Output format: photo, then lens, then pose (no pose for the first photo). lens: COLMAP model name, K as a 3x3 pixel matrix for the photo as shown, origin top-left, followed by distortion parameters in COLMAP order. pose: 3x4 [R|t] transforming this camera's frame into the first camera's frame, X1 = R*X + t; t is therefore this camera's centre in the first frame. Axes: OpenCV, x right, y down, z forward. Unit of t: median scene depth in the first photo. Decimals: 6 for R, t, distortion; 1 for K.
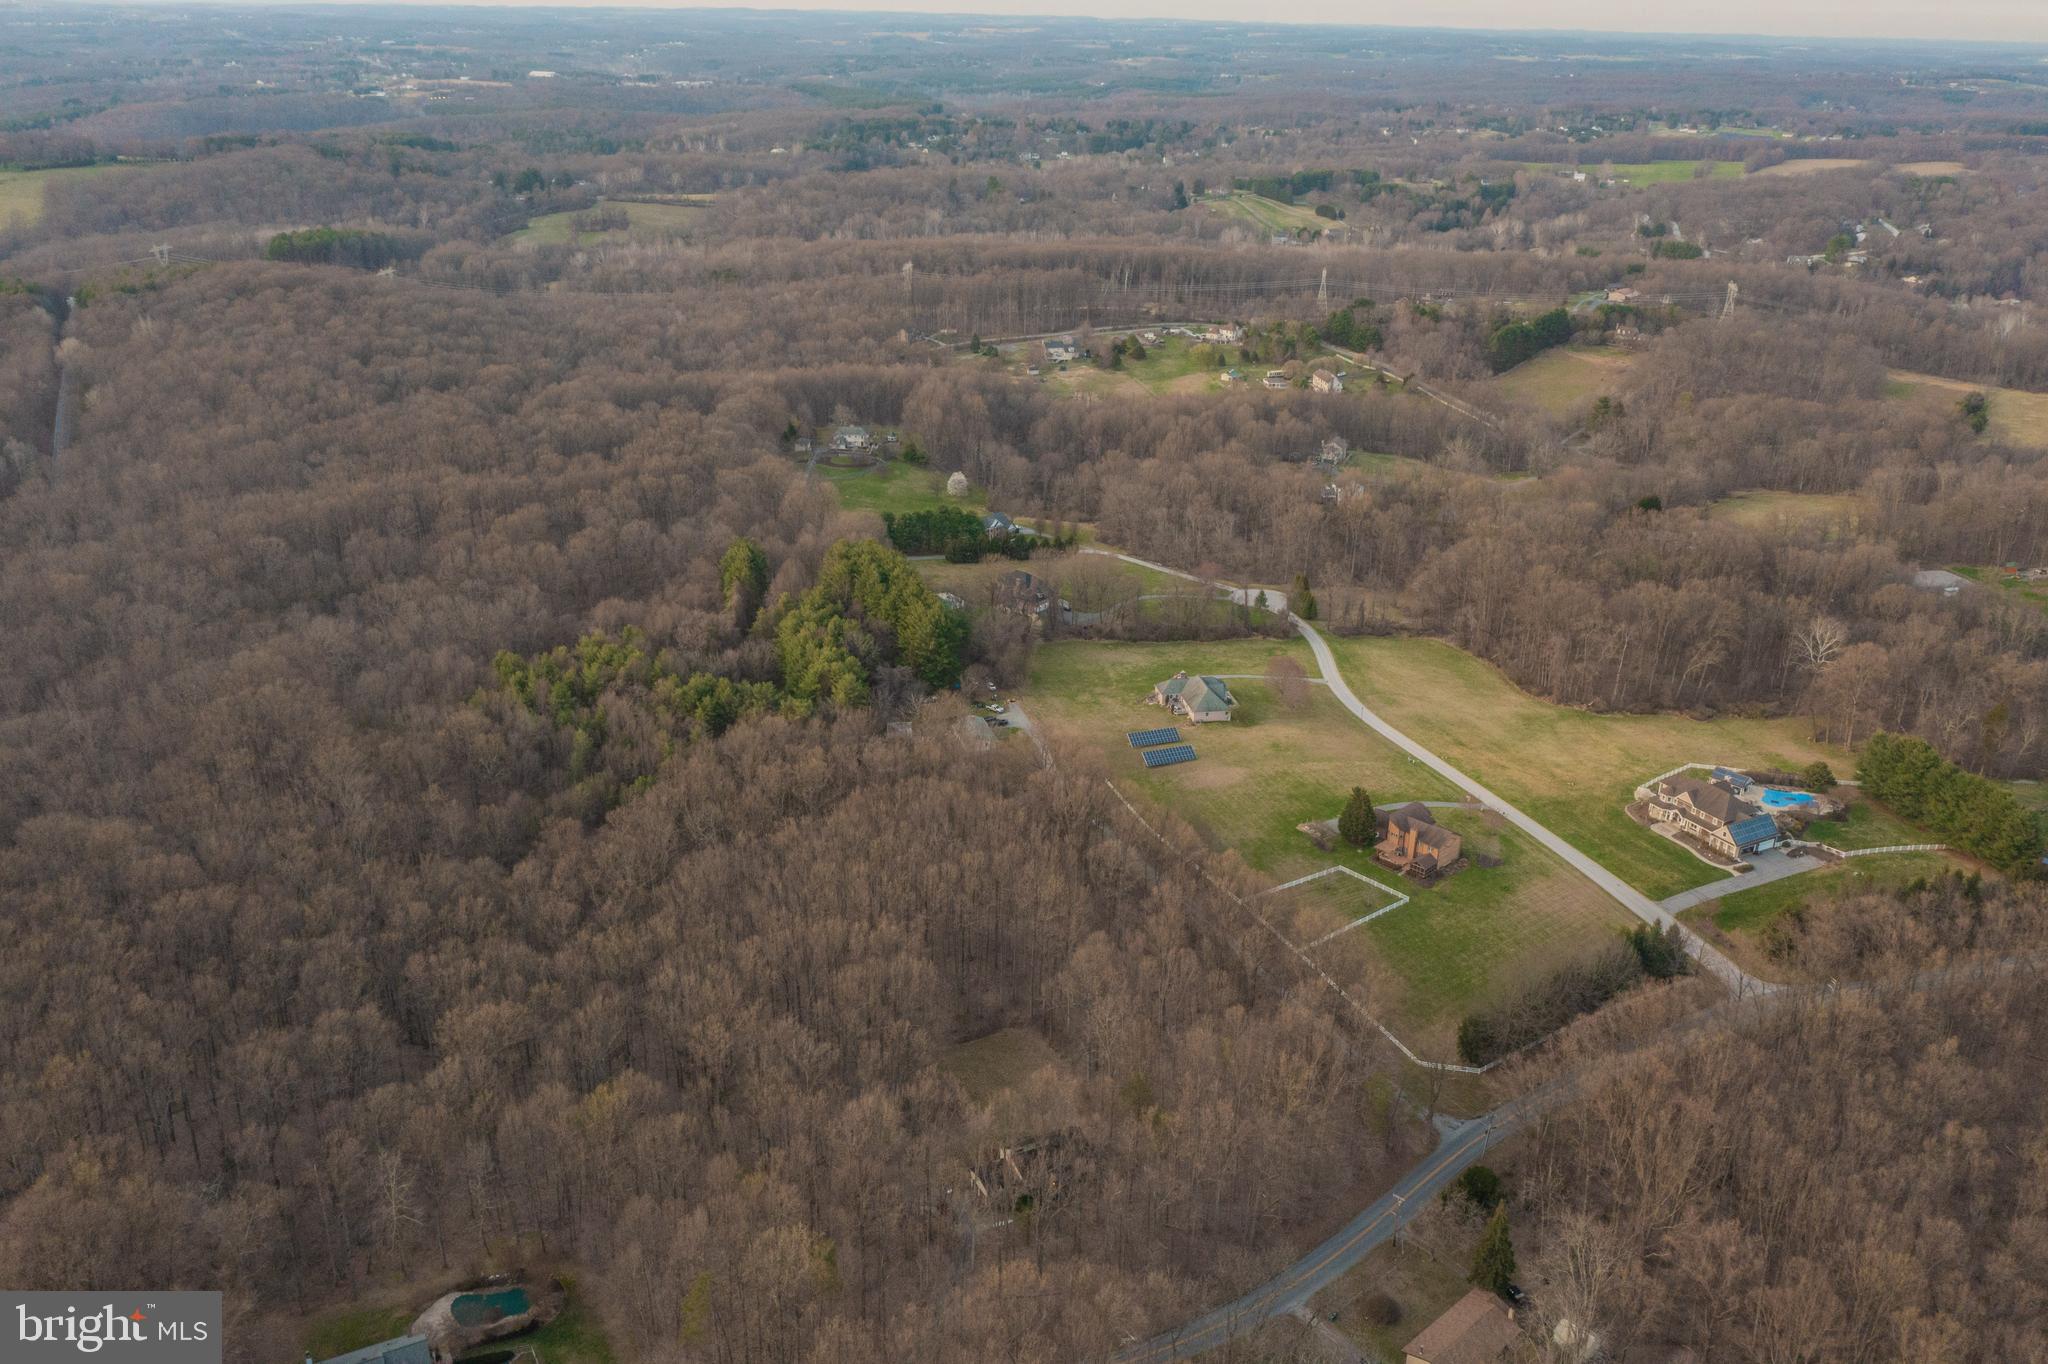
lens RADIAL K [[1640.9, 0, 1027.3], [0, 1640.9, 689.5], [0, 0, 1]] dist [0.000364, 0.005949]
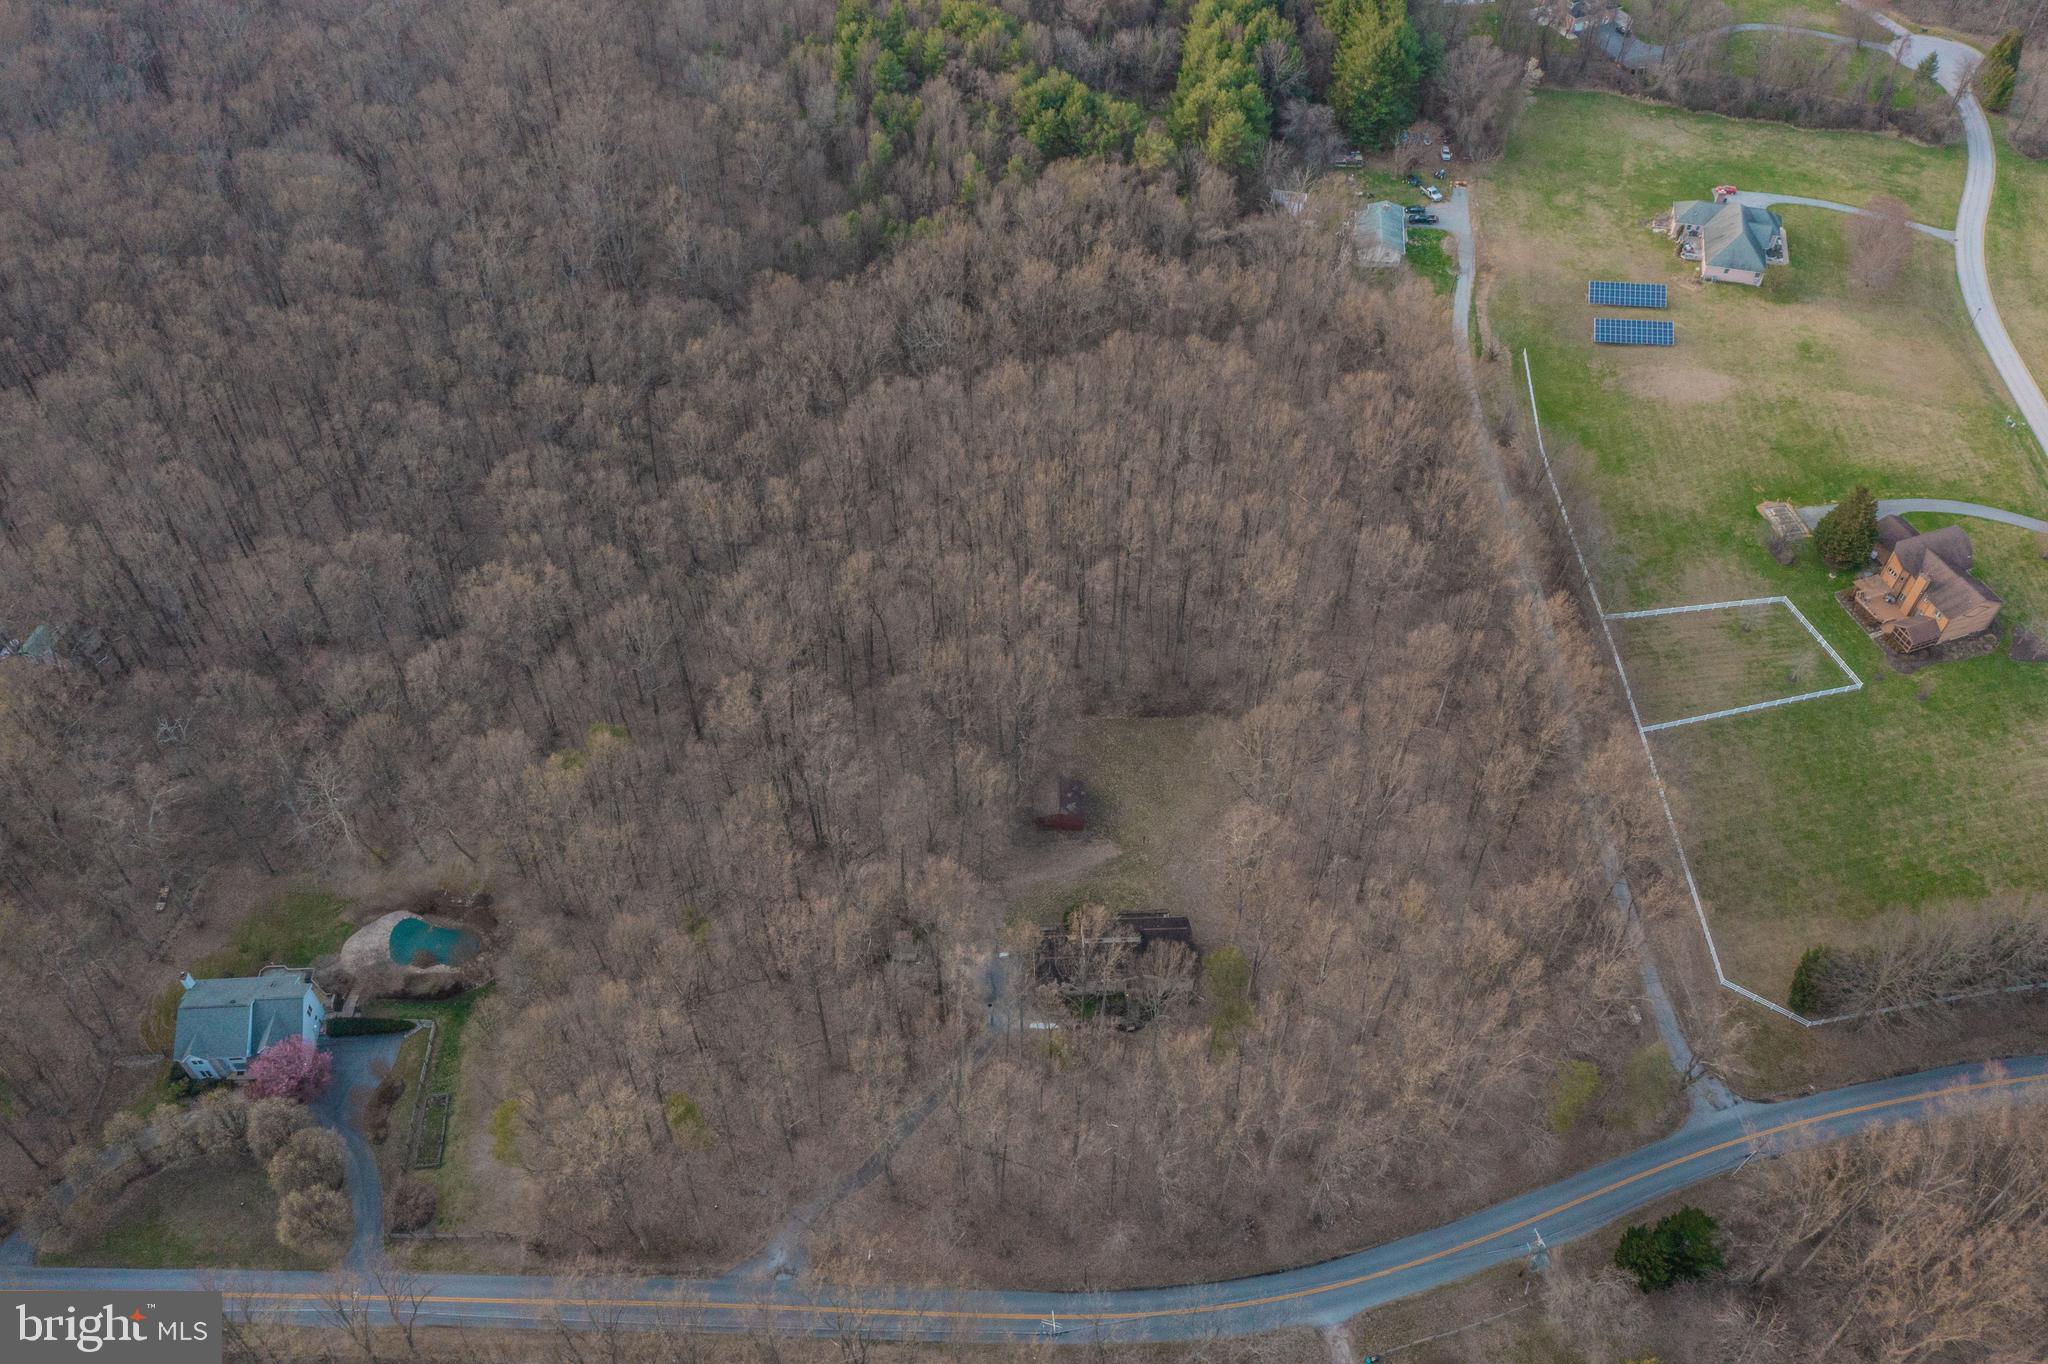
lens RADIAL K [[1640.9, 0, 1024.9], [0, 1640.9, 675.2], [0, 0, 1]] dist [0.000364, 0.005949]
pose [[0.909784, 0.295914, -0.291081, 0.072277], [-0.144532, 0.883215, 0.446141, -0.077686], [0.389106, -0.363821, 0.846304, 0.189911]]
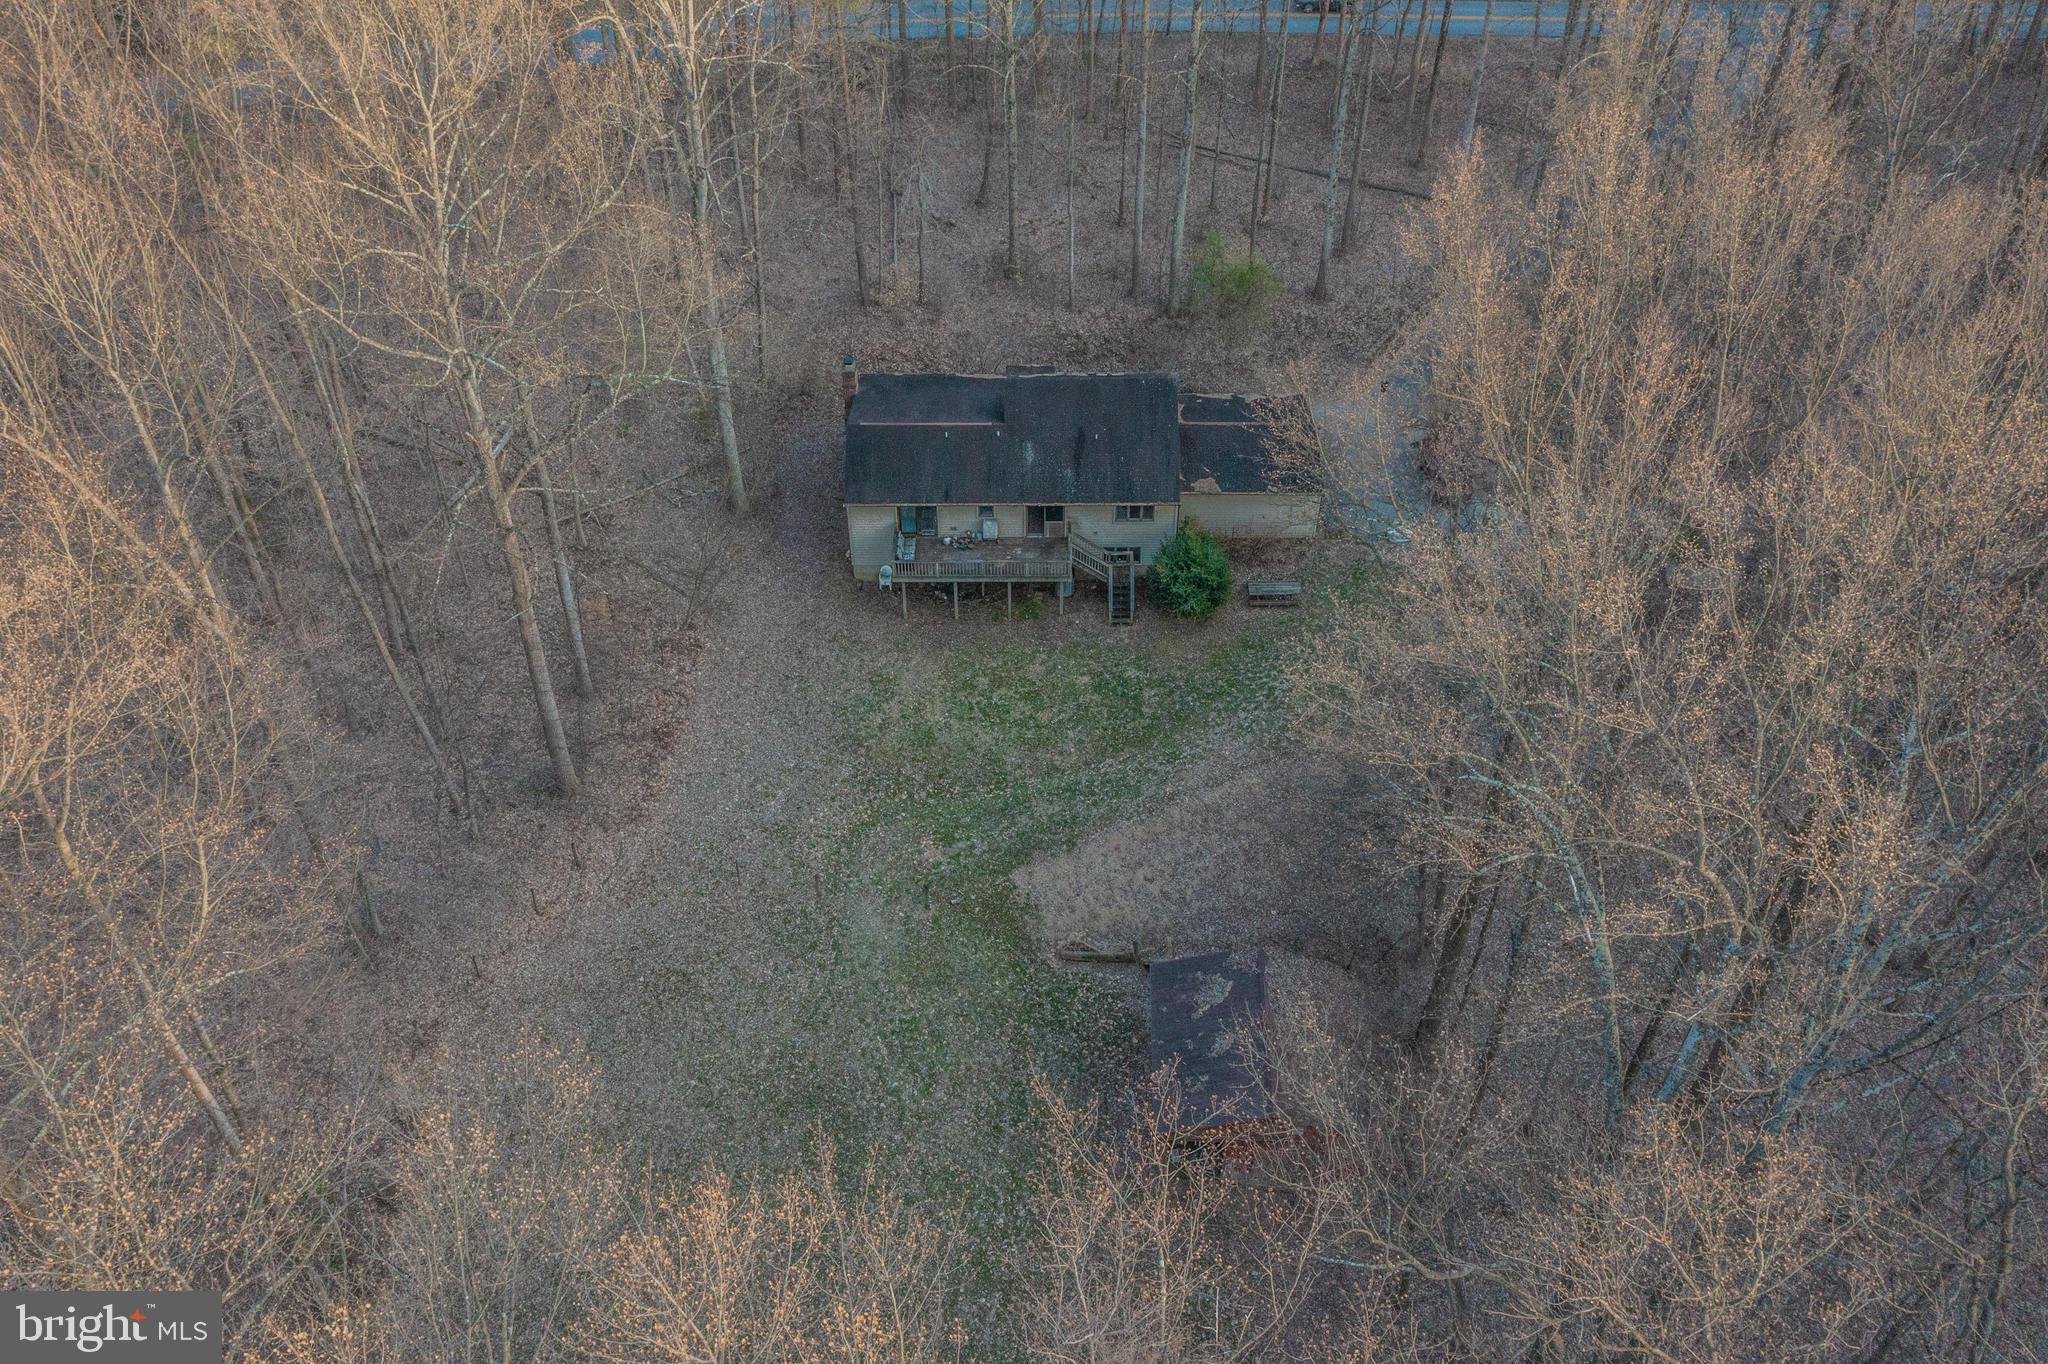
lens RADIAL K [[1640.9, 0, 1024.6], [0, 1640.9, 682.8], [0, 0, 1]] dist [0.000364, 0.005949]
pose [[-0.892095, -0.320798, 0.318206, -0.040934], [0.156406, 0.441461, 0.883544, 0.035763], [-0.423914, 0.837974, -0.343650, 0.549393]]
